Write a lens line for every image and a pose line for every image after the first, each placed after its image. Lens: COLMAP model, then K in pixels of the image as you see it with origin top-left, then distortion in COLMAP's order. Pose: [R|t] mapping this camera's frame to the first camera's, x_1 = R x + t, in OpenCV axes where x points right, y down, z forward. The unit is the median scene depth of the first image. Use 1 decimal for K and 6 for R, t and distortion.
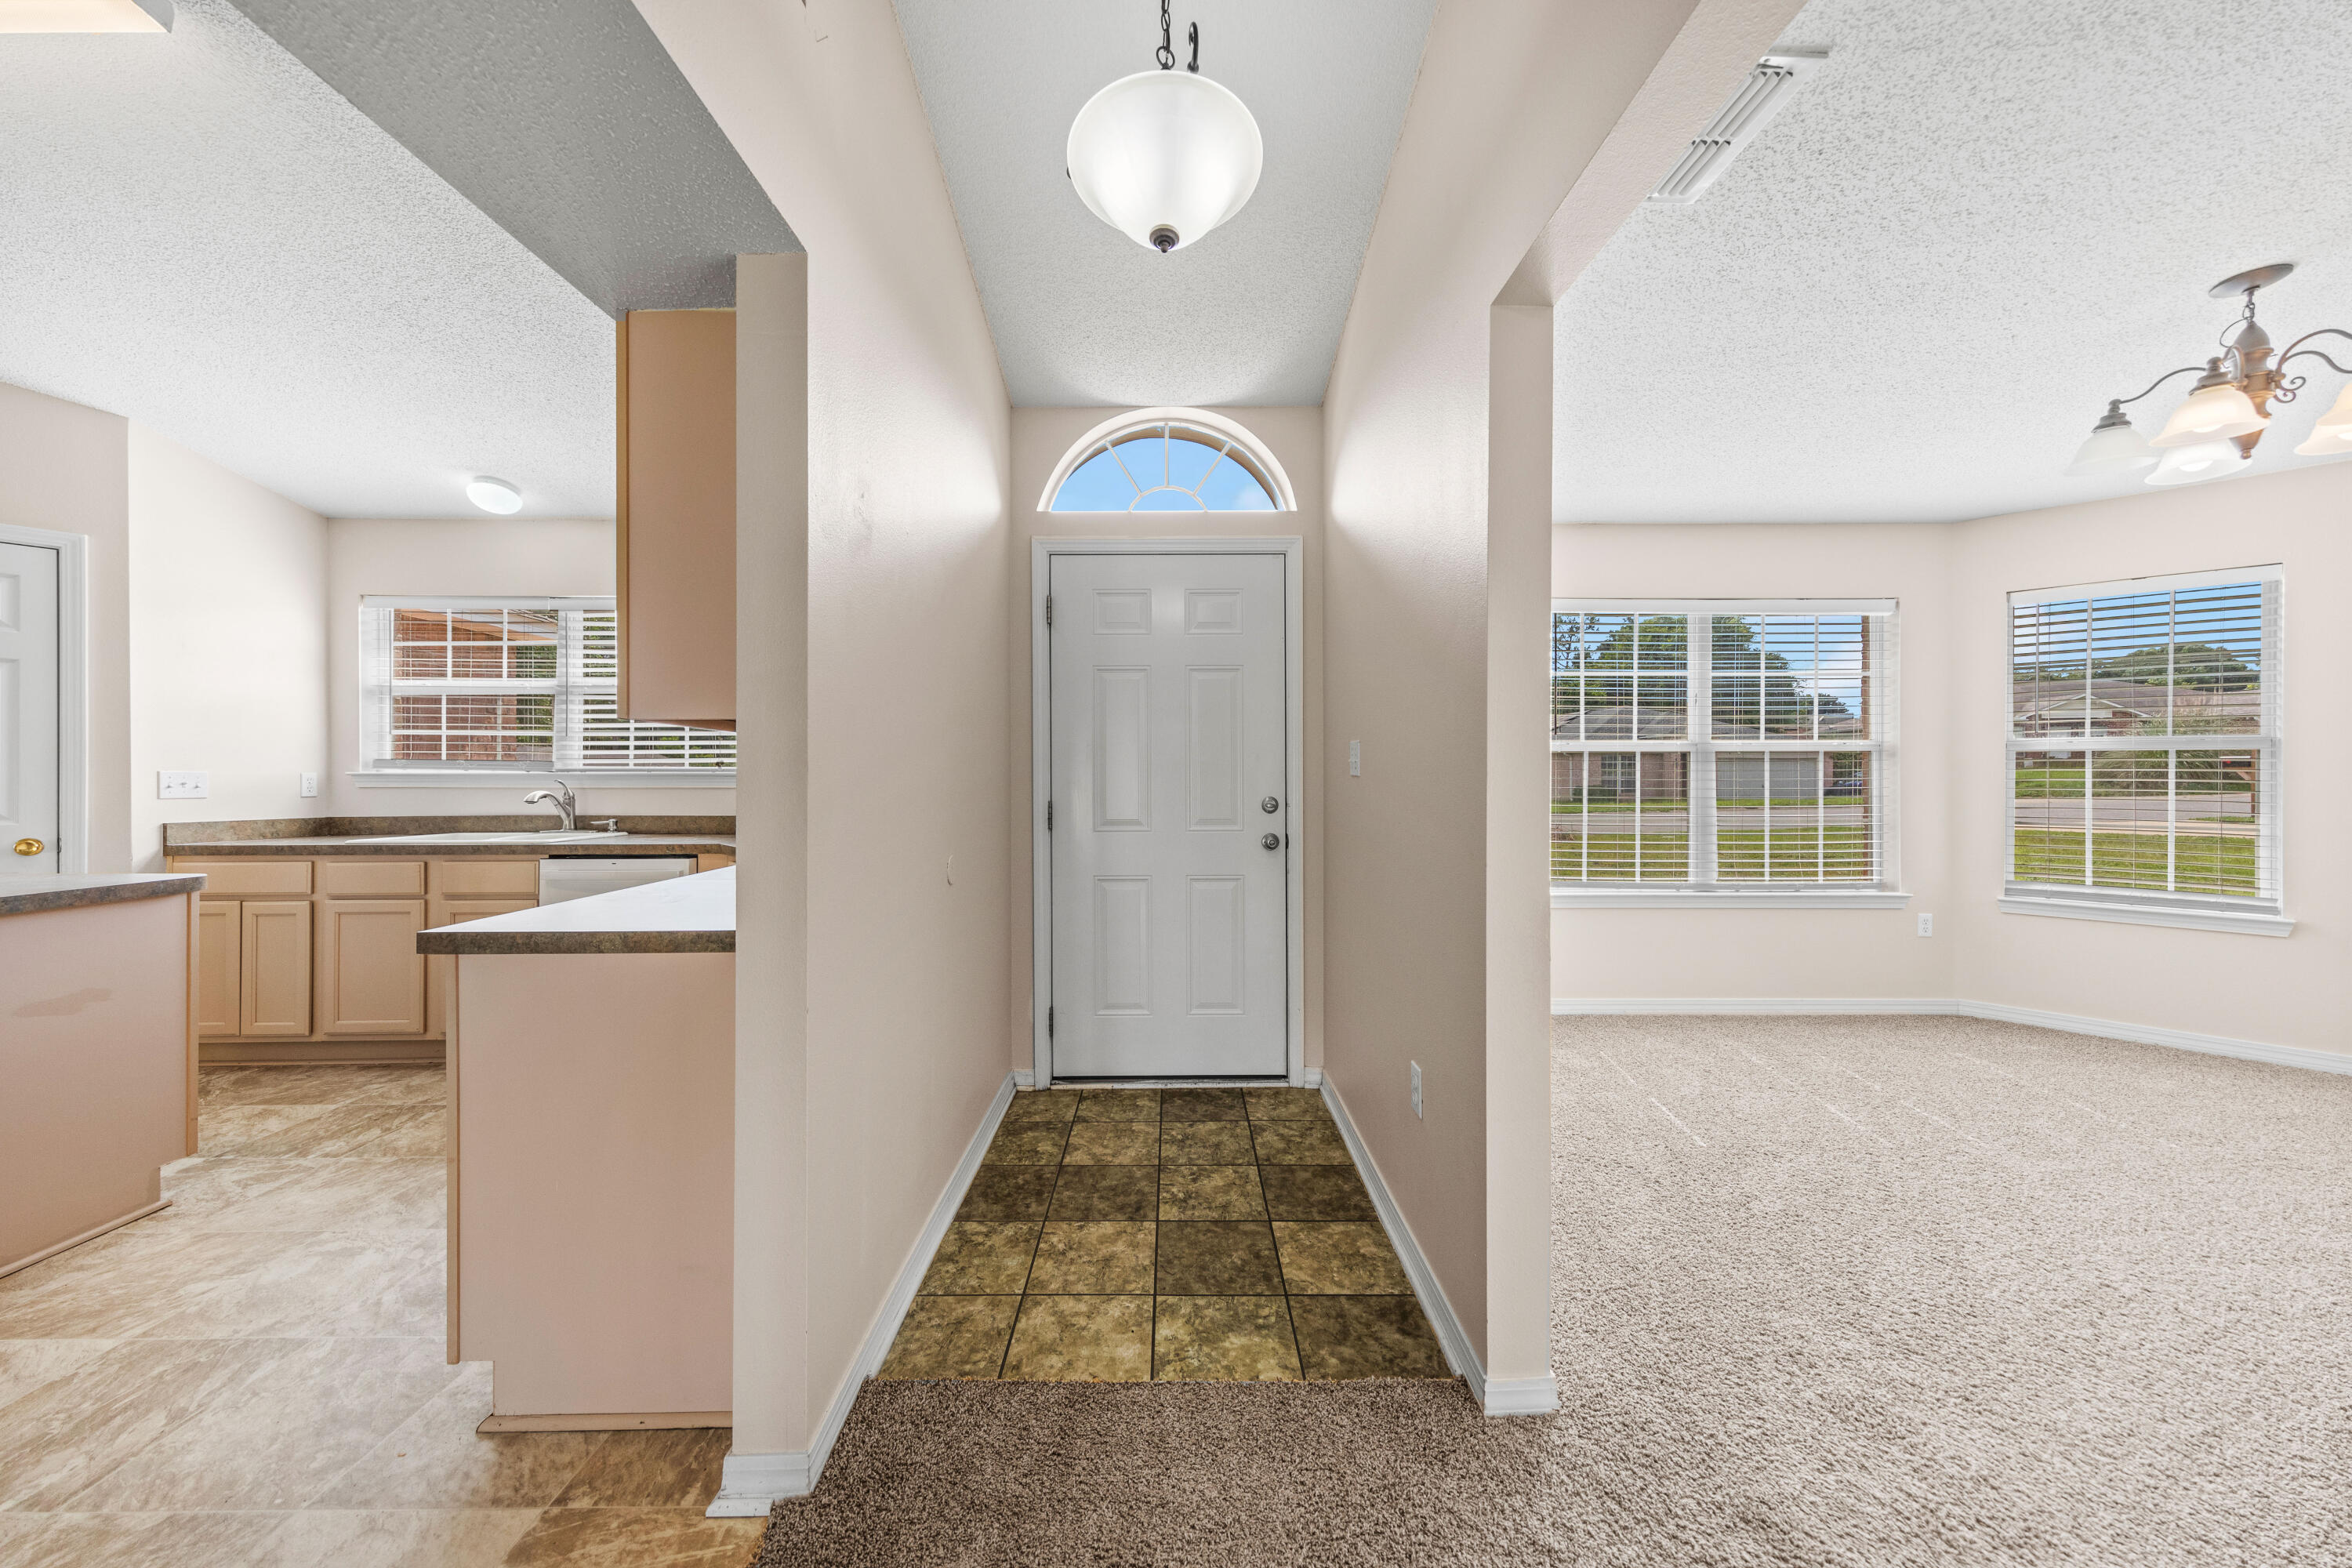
lens RADIAL K [[778.7, 0, 1168.6], [0, 778.7, 779.4], [0, 0, 1]] dist [0.006079, -0.000759]
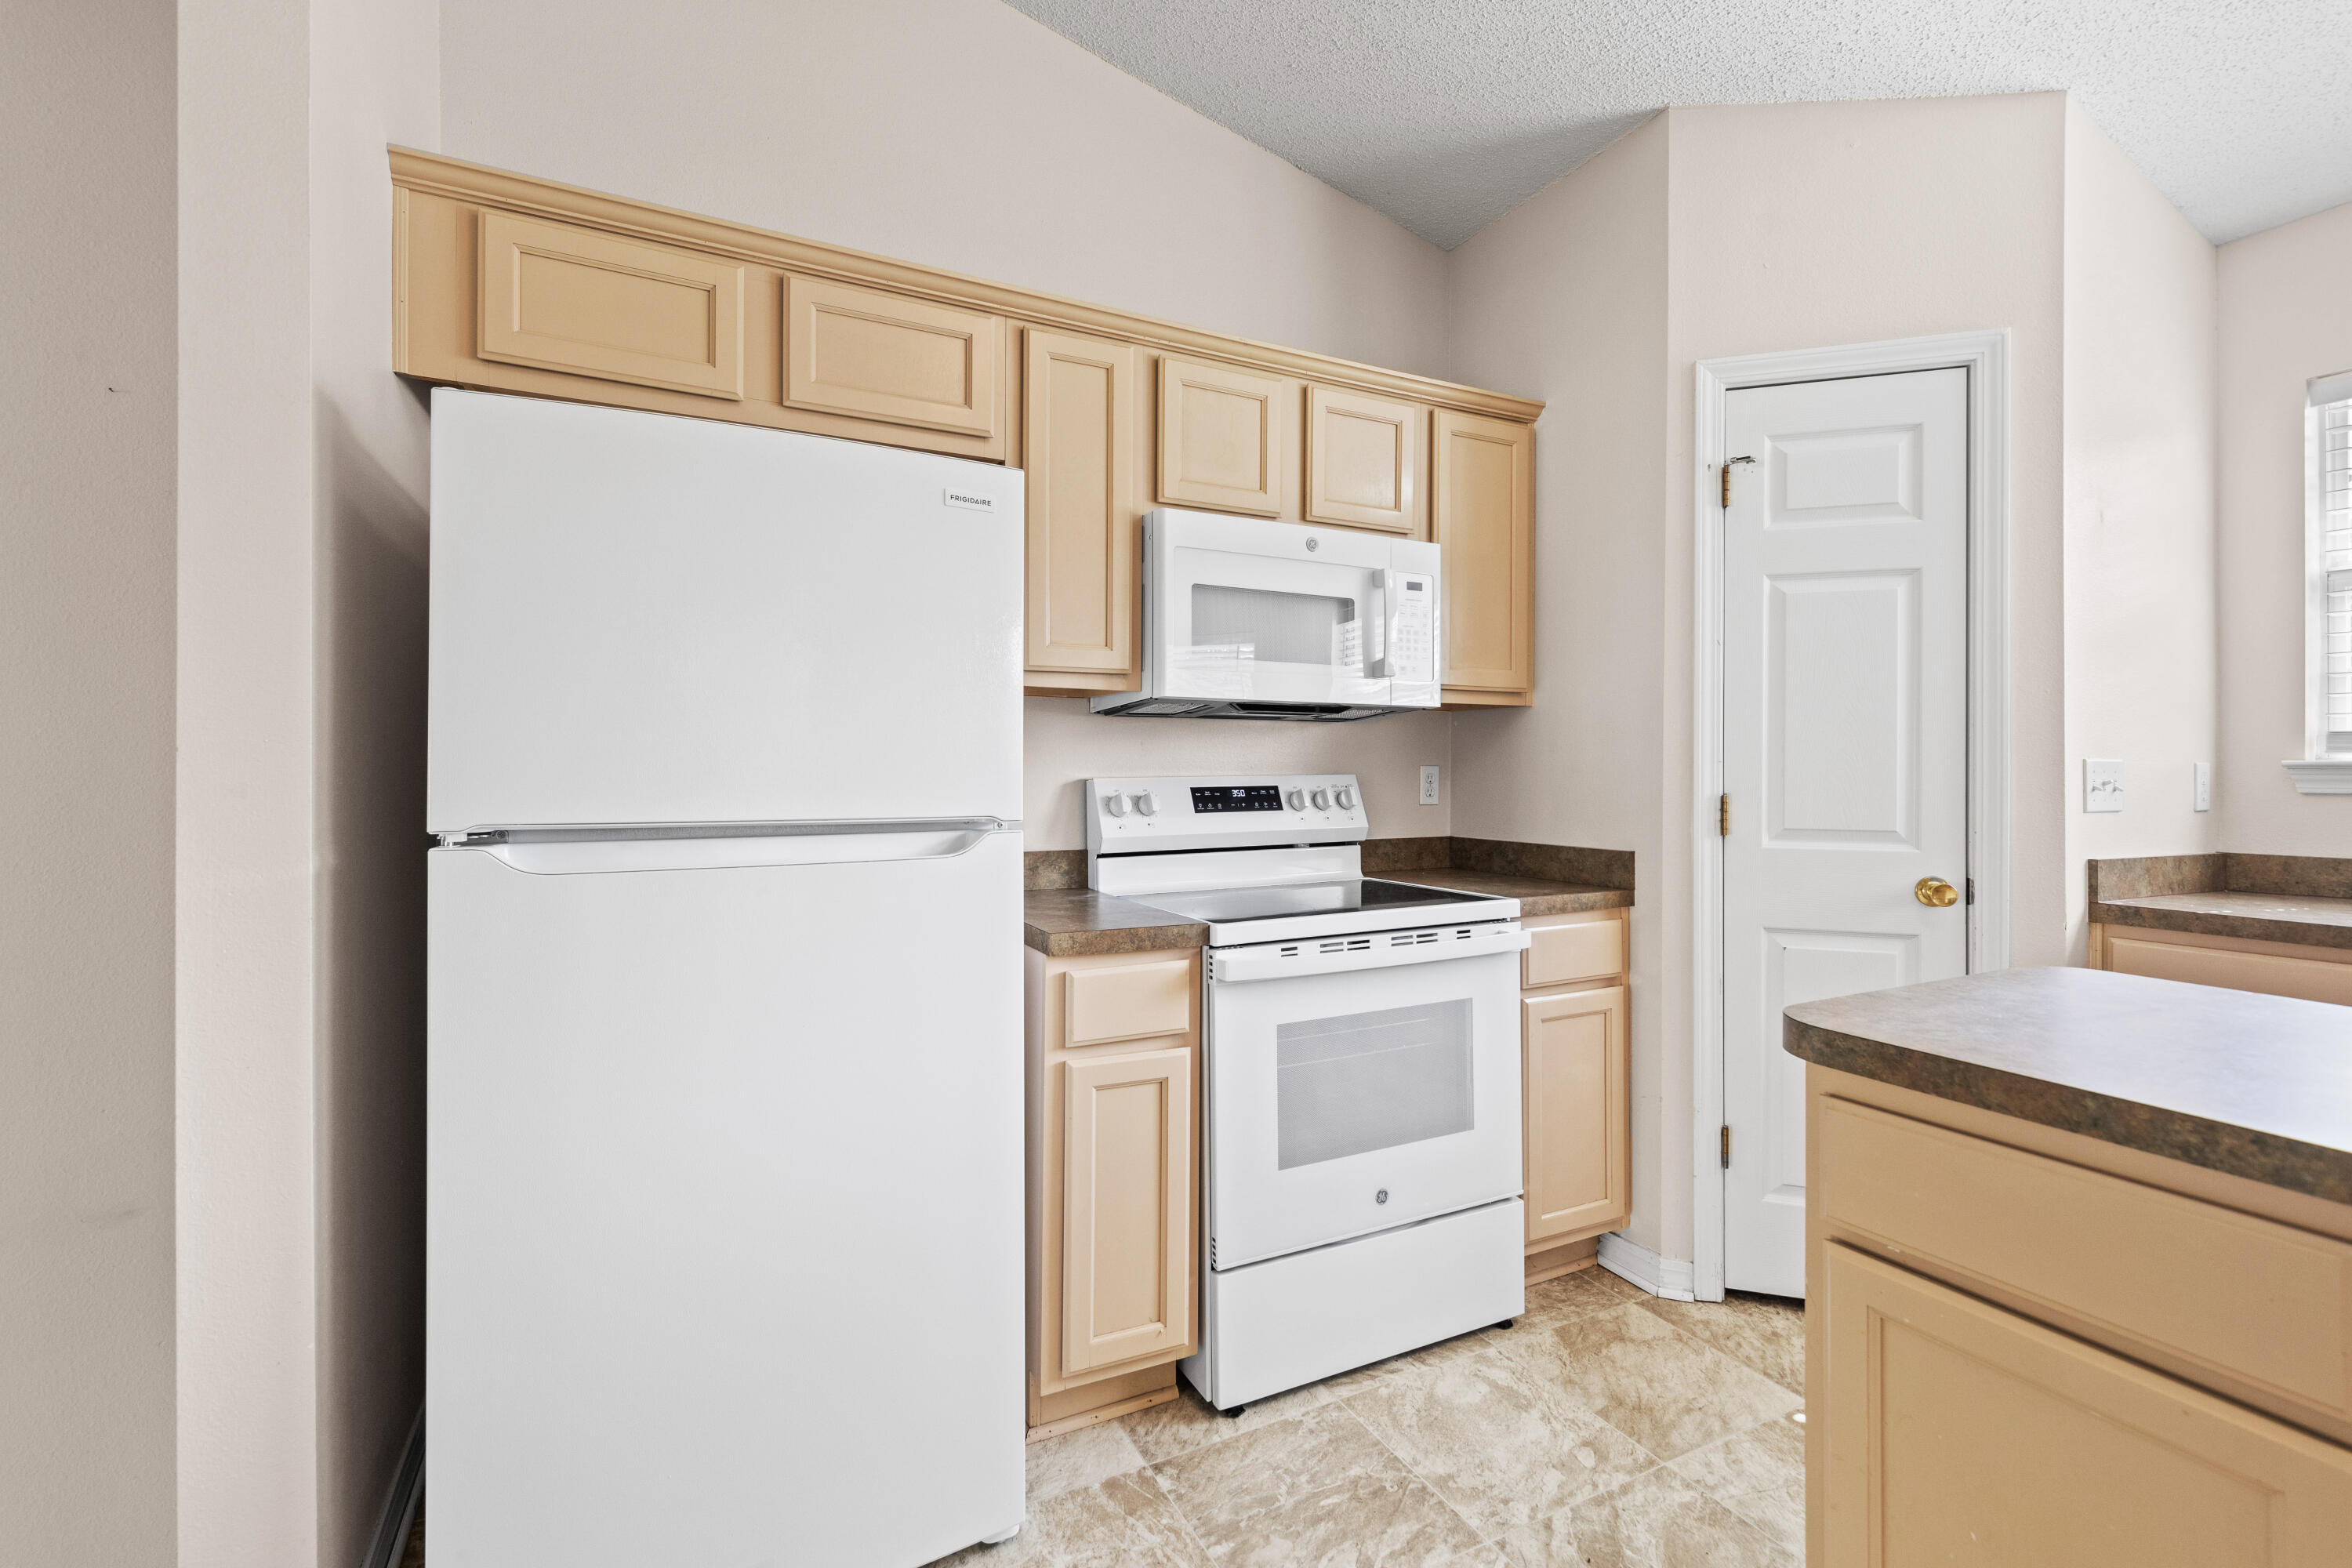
lens RADIAL K [[1069.6, 0, 1172.0], [0, 1069.6, 764.1], [0, 0, 1]] dist [0.009551, -0.003304]
pose [[0.441337, -0.006472, -0.897318, -0.777519], [-0.003710, 0.999952, -0.009037, 0.001501], [0.897334, 0.007318, 0.441292, 0.120576]]
